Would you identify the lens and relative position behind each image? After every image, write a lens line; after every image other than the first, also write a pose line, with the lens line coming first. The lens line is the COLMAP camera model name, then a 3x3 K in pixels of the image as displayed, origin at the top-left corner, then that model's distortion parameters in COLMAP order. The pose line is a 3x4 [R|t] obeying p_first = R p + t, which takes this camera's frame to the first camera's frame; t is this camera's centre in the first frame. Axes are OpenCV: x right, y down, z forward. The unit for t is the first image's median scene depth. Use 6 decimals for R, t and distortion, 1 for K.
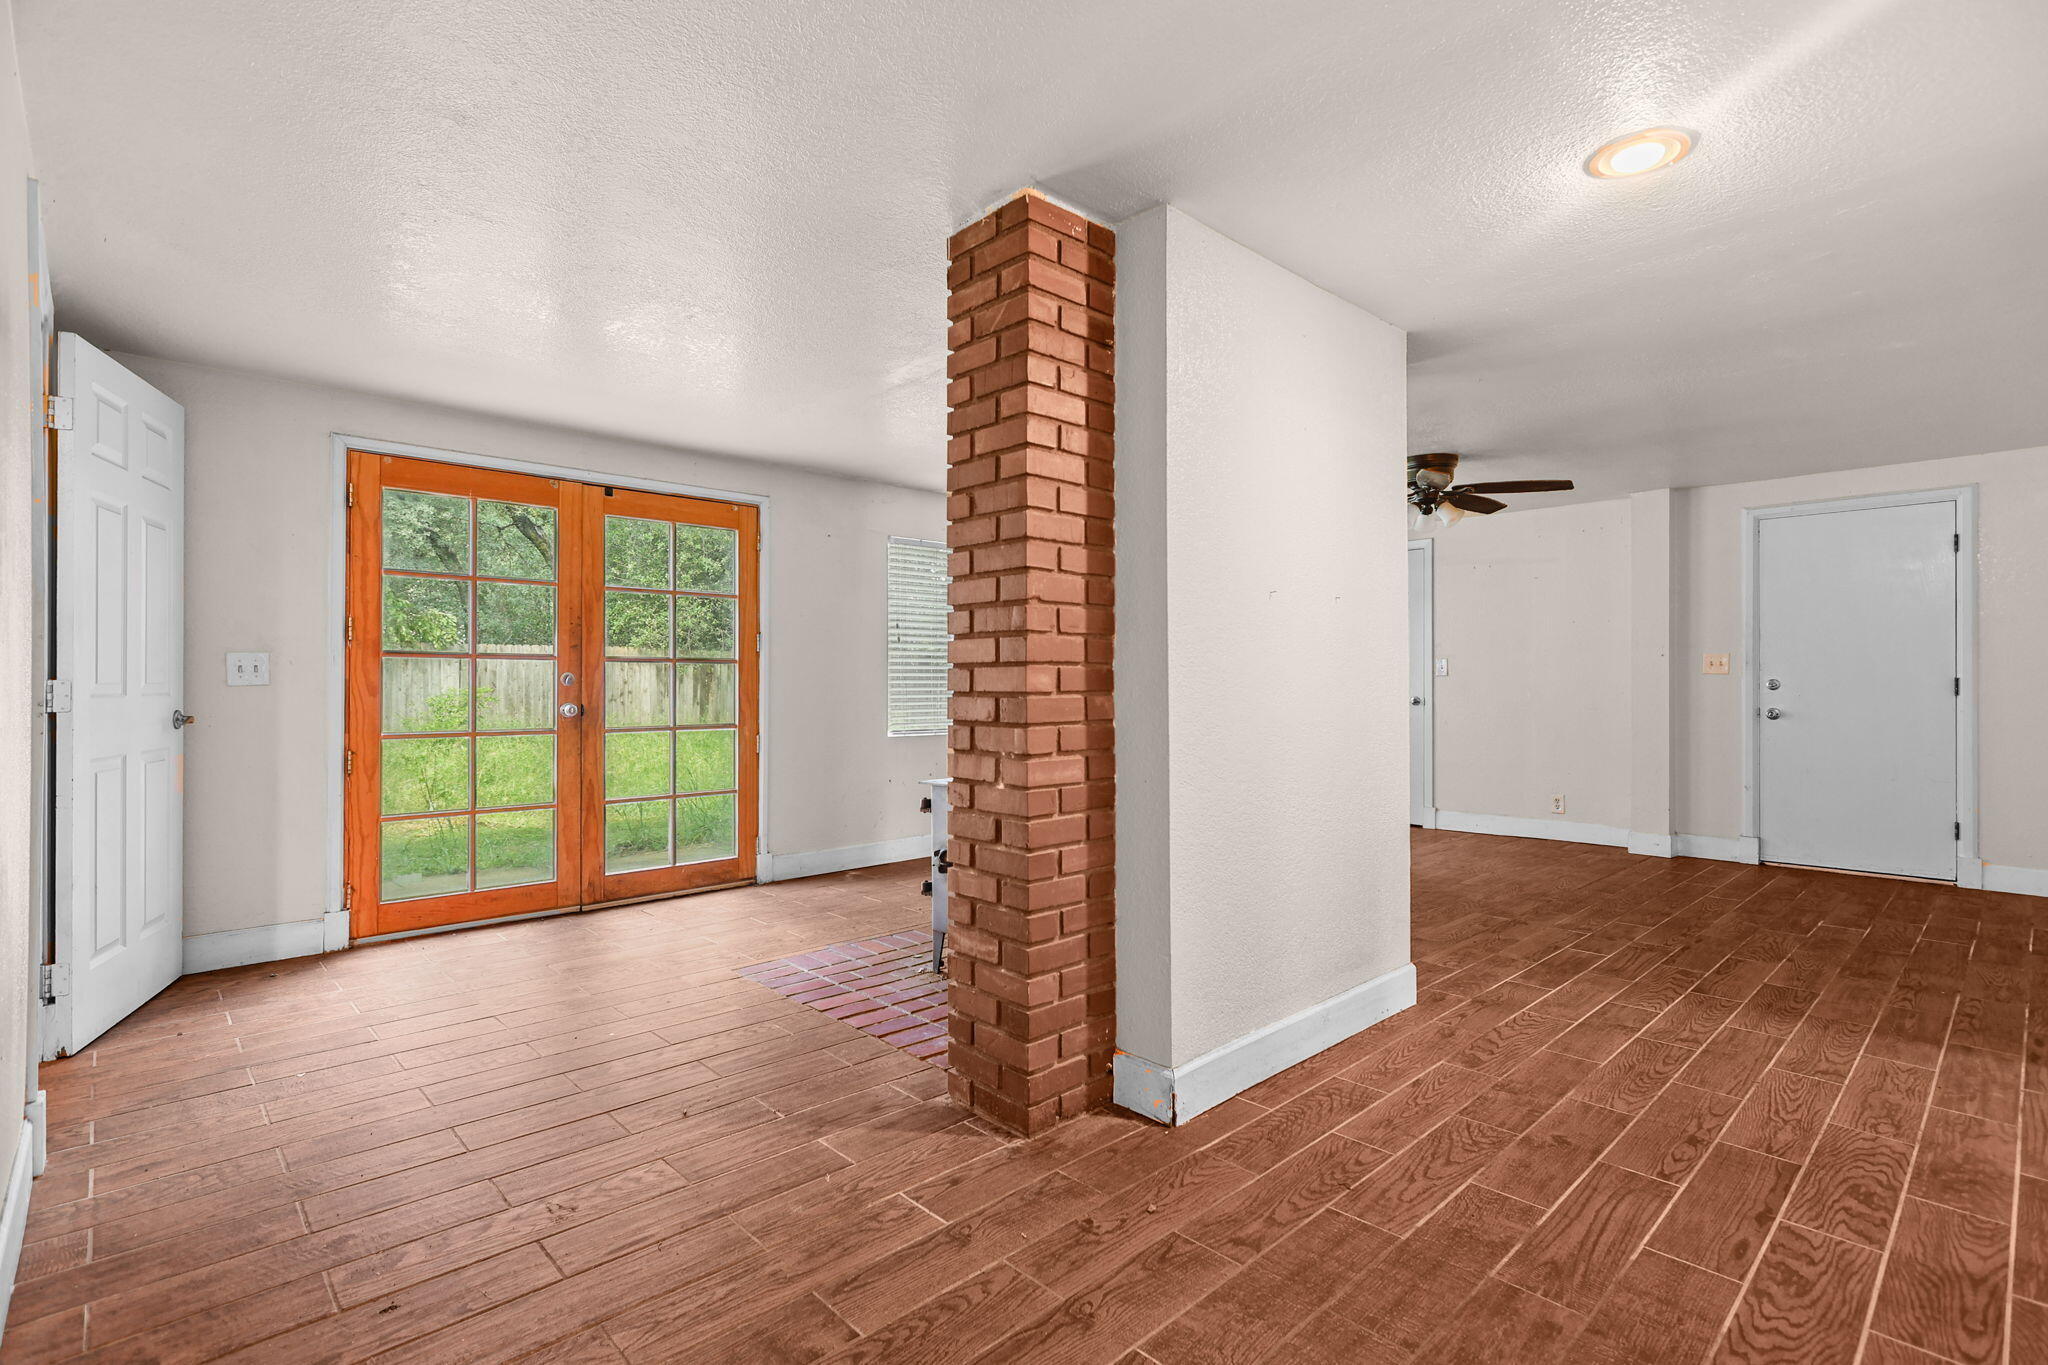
lens RADIAL K [[966.2, 0, 1019.8], [0, 966.2, 679.2], [0, 0, 1]] dist [0.001078, 0.001813]
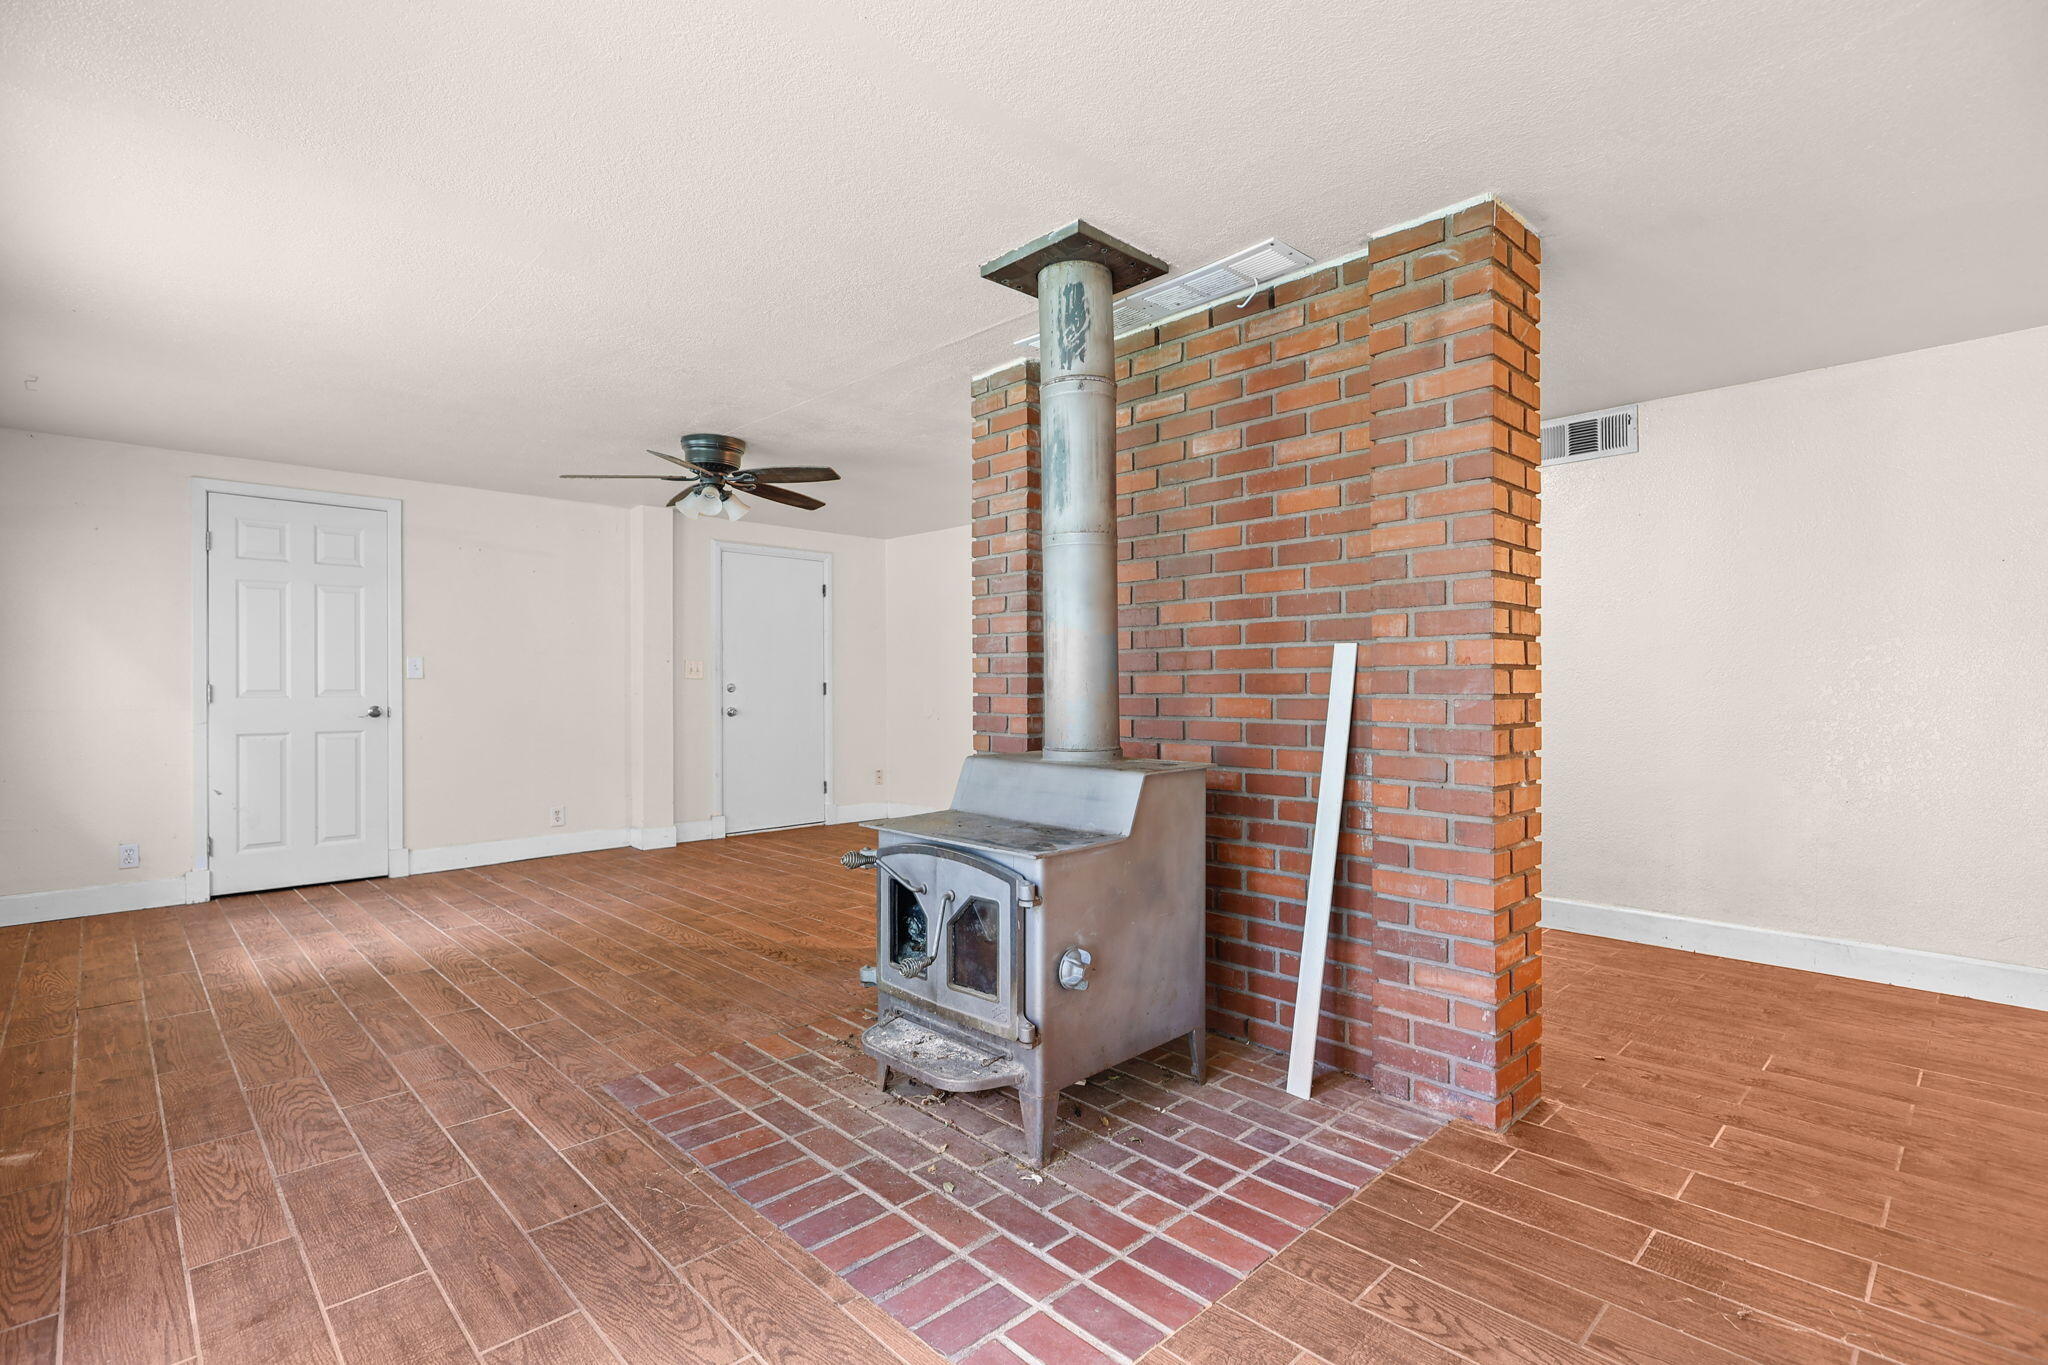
lens RADIAL K [[966.2, 0, 1018.0], [0, 966.2, 686.5], [0, 0, 1]] dist [0.001078, 0.001813]
pose [[-0.014765, -0.000968, 0.999891, -1.052618], [-0.000060, 1.000000, 0.000967, 0.006705], [-0.999891, -0.000046, -0.014765, 1.567471]]
